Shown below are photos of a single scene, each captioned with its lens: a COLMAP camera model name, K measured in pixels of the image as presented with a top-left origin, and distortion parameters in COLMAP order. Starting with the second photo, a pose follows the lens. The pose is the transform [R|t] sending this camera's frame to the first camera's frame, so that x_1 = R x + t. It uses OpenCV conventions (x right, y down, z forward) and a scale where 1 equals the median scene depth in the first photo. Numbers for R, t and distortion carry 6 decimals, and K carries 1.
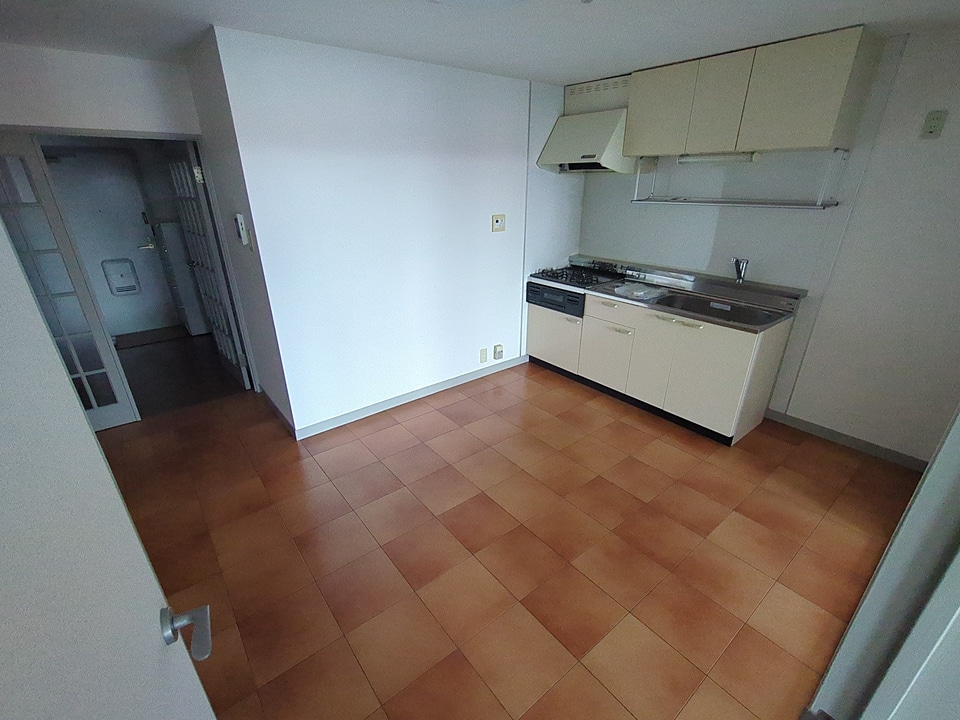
lens RADIAL K [[442.2, 0, 480.7], [0, 442.2, 366.5], [0, 0, 1]] dist [-0.001750, 0.000948]
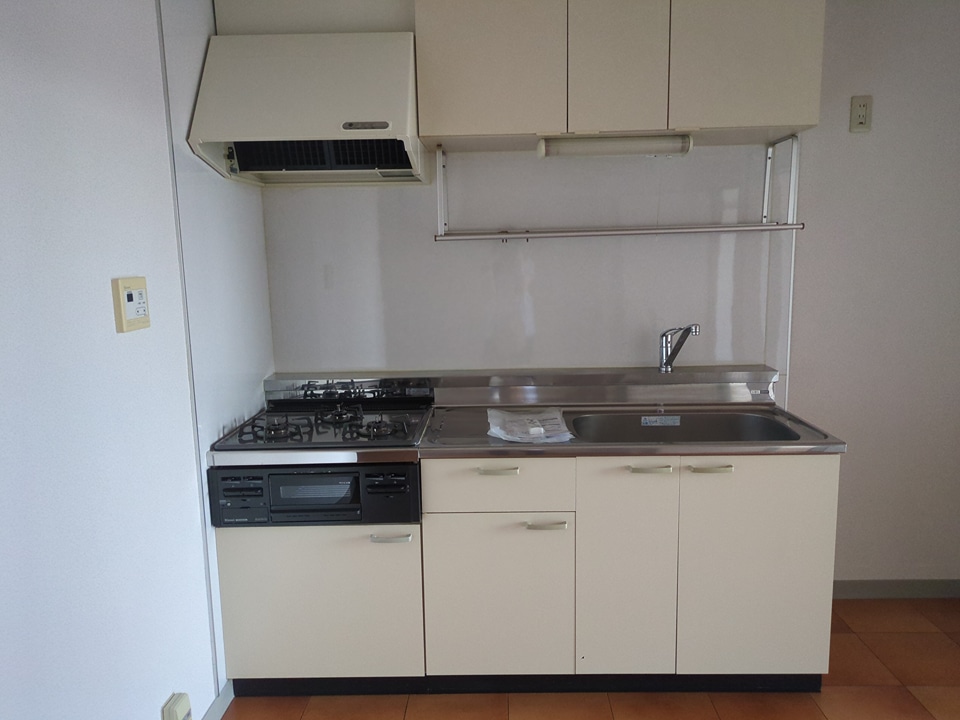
lens RADIAL K [[711.7, 0, 479.3], [0, 711.7, 357.9], [0, 0, 1]] dist [0.030360, -0.024575]
pose [[0.631874, -0.121832, 0.765436, -0.188911], [0.320317, 0.940334, -0.114755, -0.157914], [-0.705785, 0.317693, 0.633197, 0.537726]]
